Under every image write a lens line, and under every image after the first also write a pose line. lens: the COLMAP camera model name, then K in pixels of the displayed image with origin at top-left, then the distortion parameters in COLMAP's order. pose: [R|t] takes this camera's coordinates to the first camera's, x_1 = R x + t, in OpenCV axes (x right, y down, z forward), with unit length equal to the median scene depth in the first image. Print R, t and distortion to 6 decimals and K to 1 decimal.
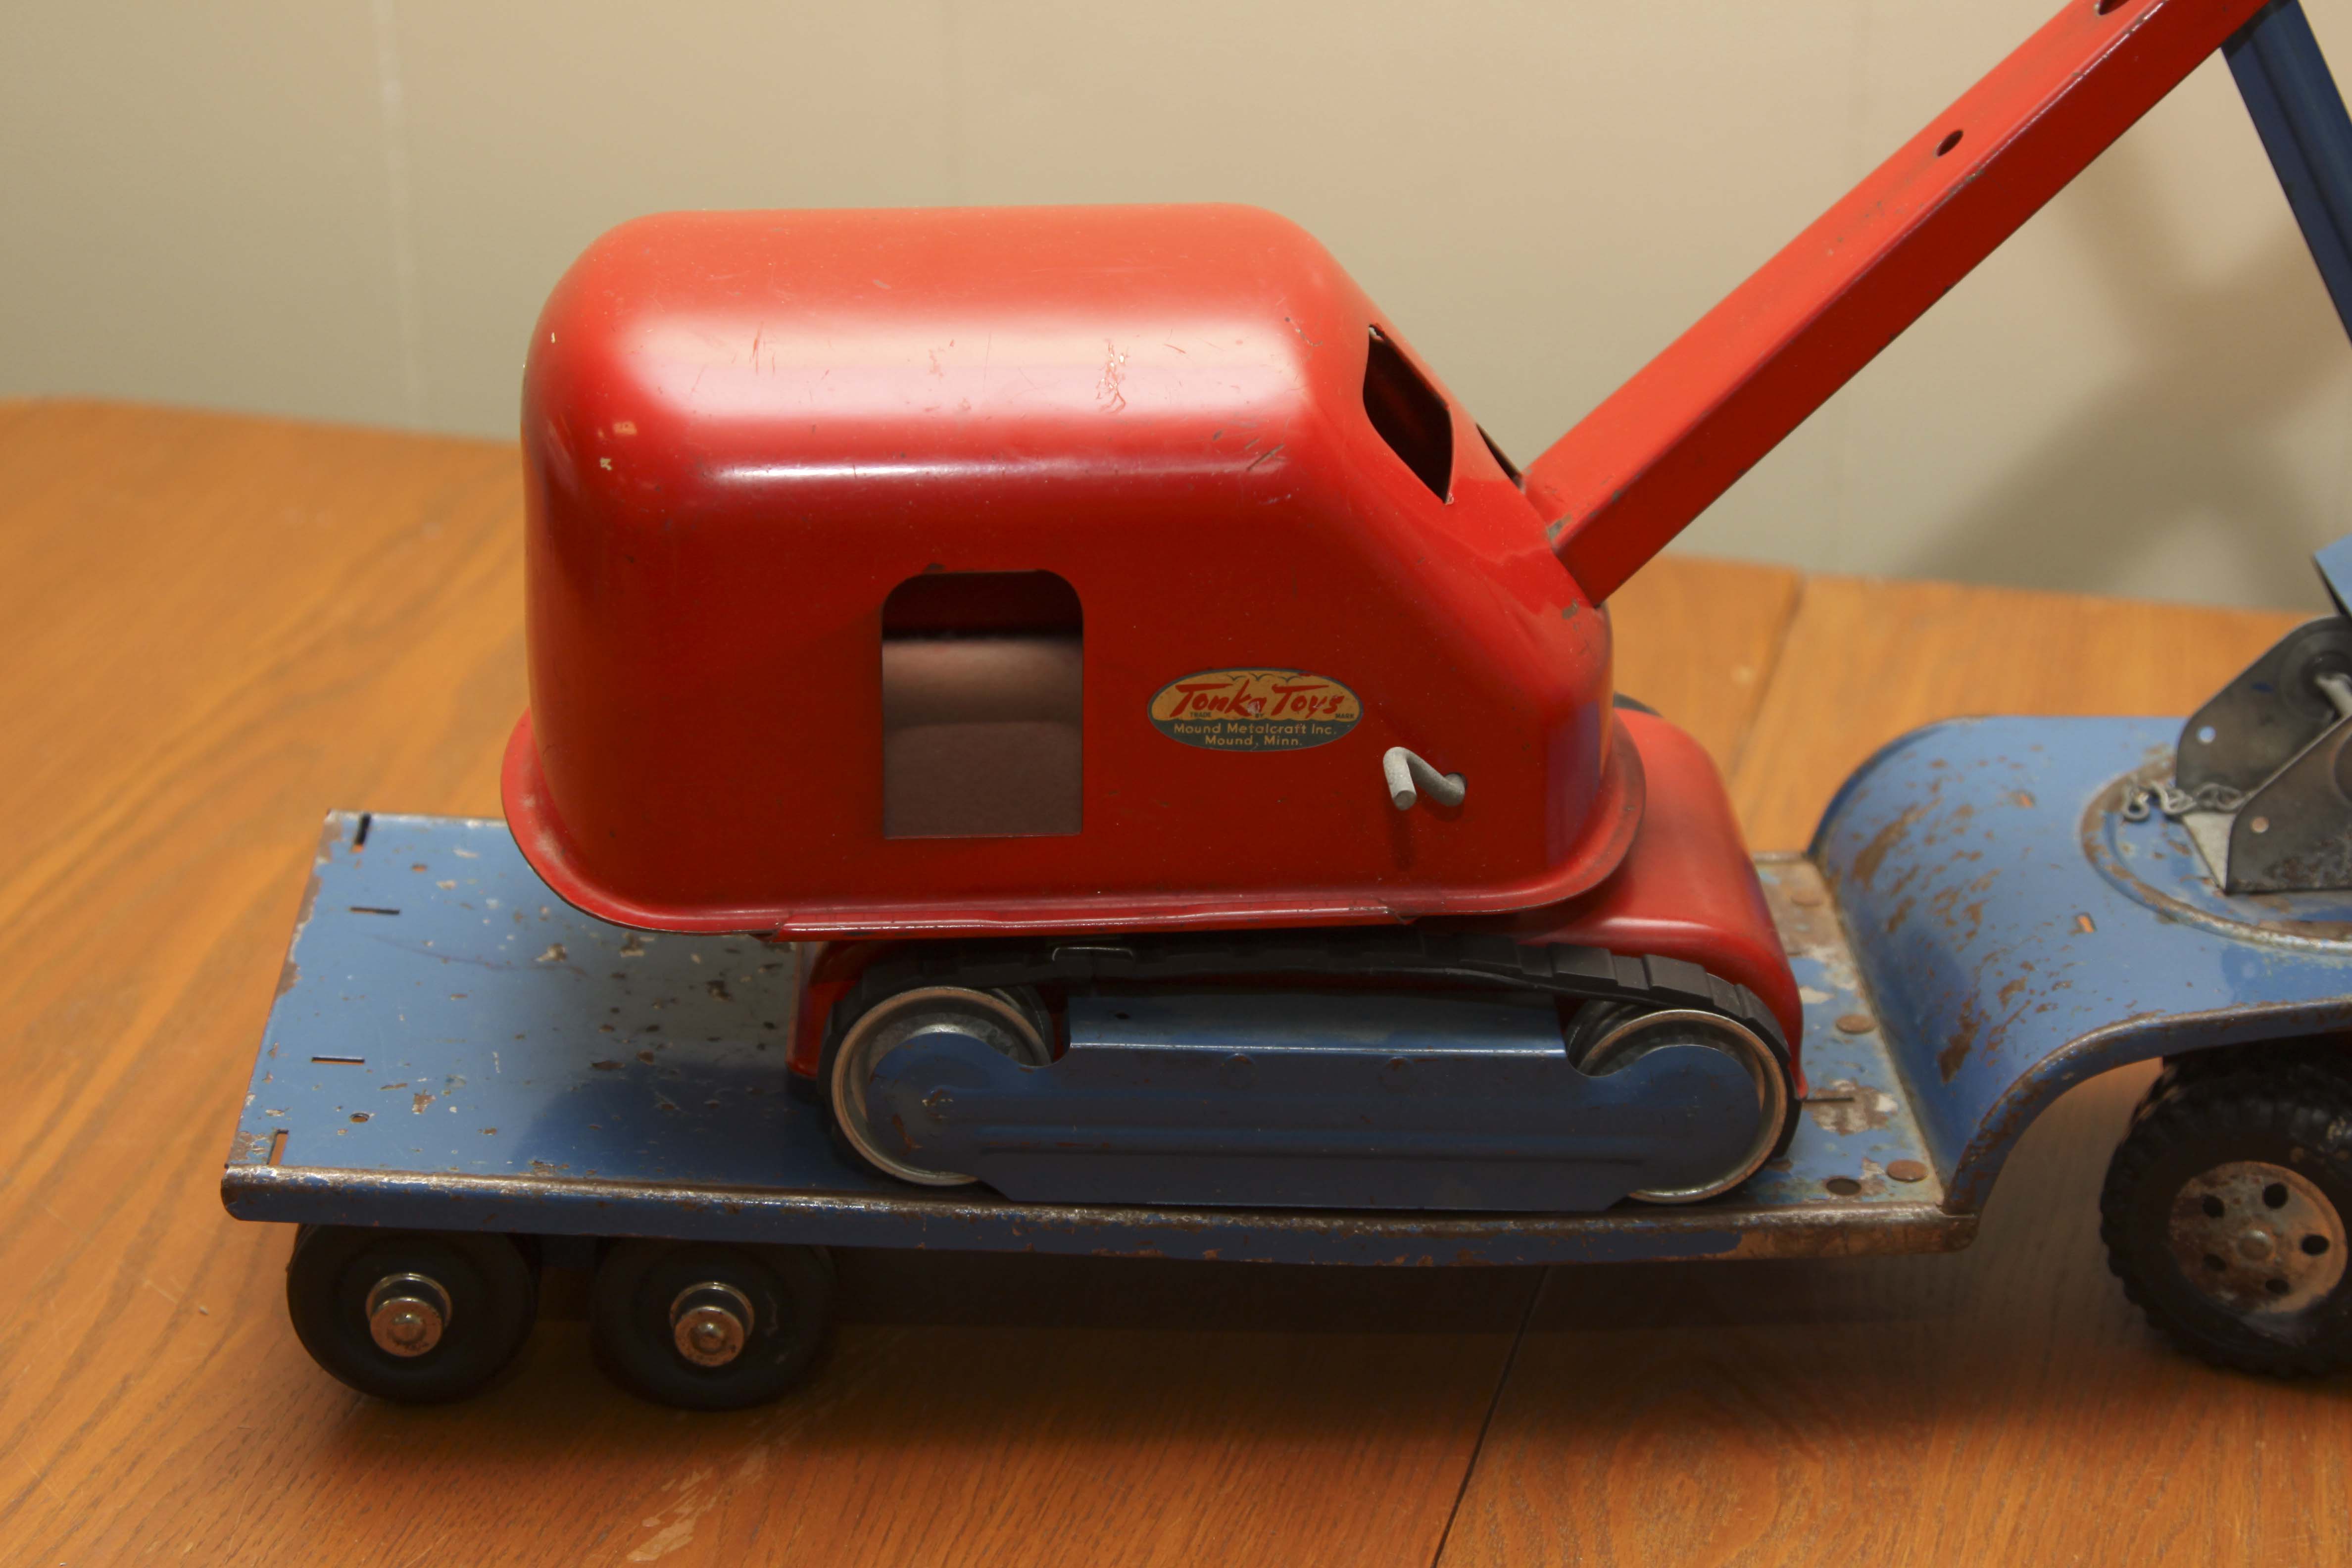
lens RADIAL K [[4549.7, 0, 1176.0], [0, 4549.7, 784.0], [0, 0, 1]] dist [0.048269, 0.145160]
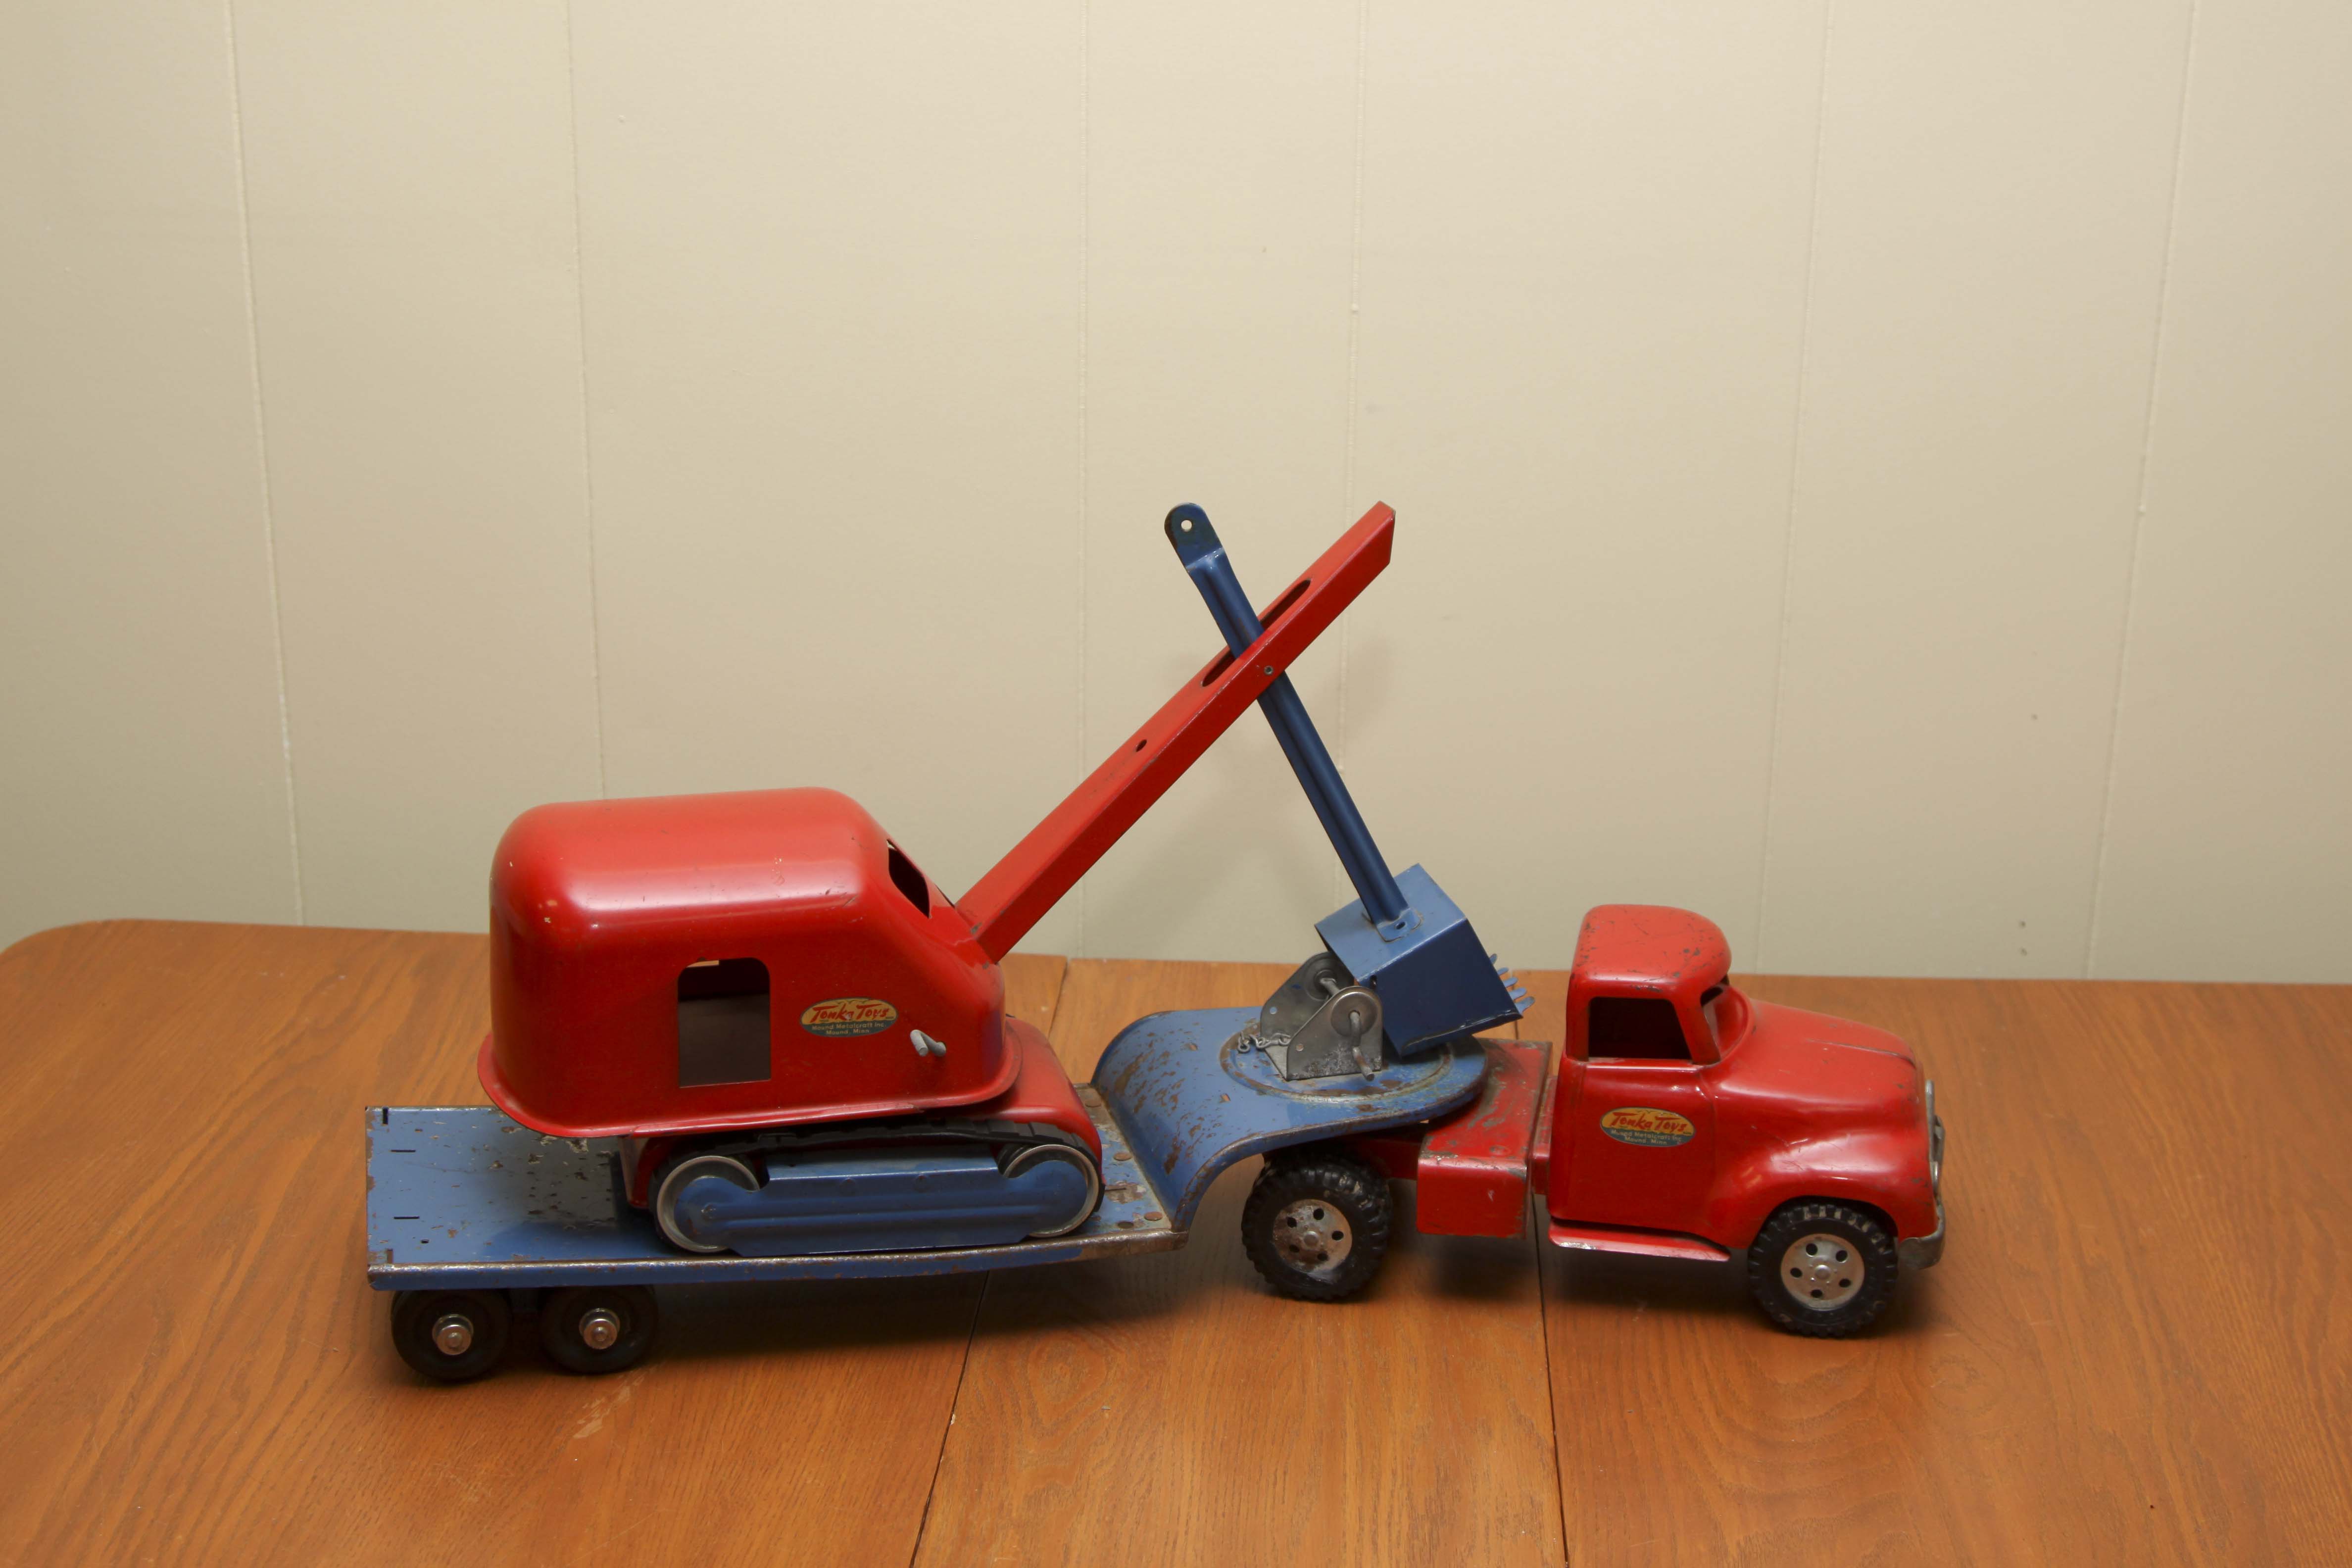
lens RADIAL K [[3142.4, 0, 1176.0], [0, 3142.4, 784.0], [0, 0, 1]] dist [-0.063327, 0.070303]
pose [[0.979544, -0.046037, 0.195894, -0.111921], [0.069113, 0.991229, -0.112645, 0.050213], [-0.188990, 0.123880, 0.974134, -0.480047]]
